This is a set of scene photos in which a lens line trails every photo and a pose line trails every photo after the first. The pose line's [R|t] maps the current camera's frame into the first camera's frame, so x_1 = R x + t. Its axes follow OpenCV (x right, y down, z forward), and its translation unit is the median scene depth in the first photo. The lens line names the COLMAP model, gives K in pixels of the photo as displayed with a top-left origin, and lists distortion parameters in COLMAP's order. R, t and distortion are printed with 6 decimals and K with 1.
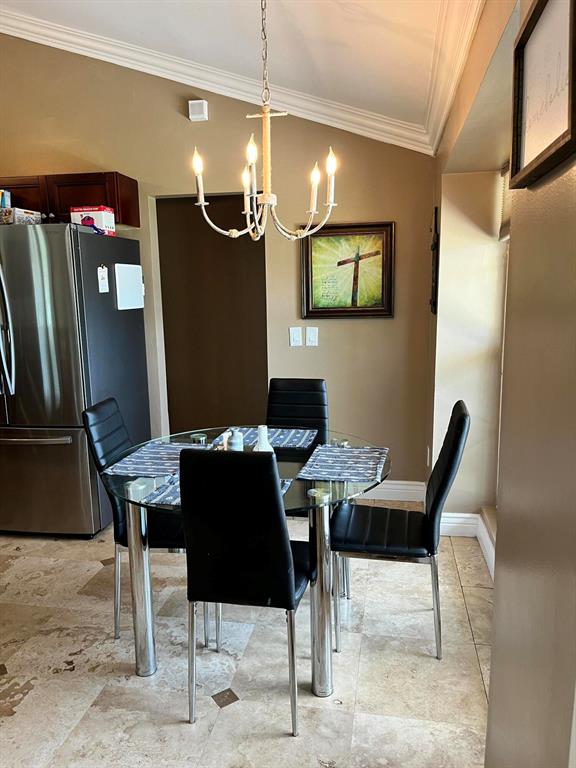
lens RADIAL K [[581.2, 0, 288.9], [0, 581.2, 385.5], [0, 0, 1]] dist [0.066391, -0.091380]
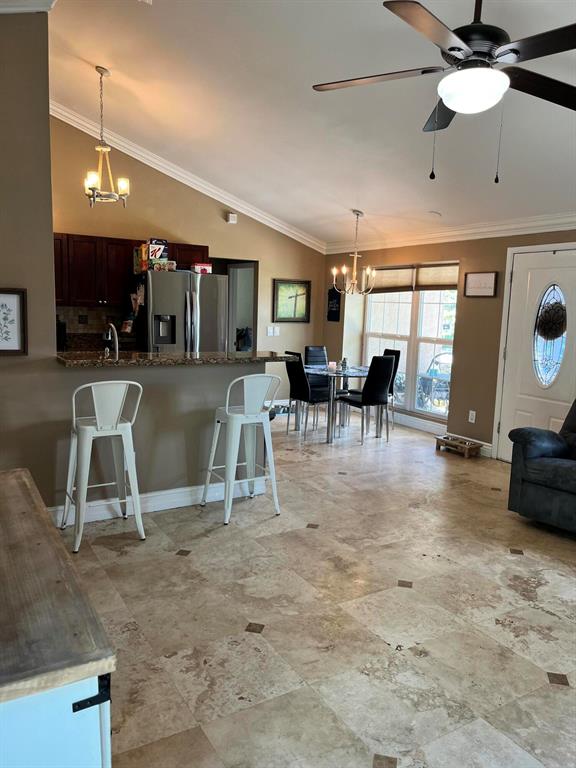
lens RADIAL K [[581.2, 0, 289.9], [0, 581.2, 383.4], [0, 0, 1]] dist [0.066391, -0.091380]
pose [[0.749961, -0.046830, 0.659822, -2.049189], [0.068176, 0.997651, -0.006683, 0.186889], [-0.657960, 0.049996, 0.751392, -0.924893]]
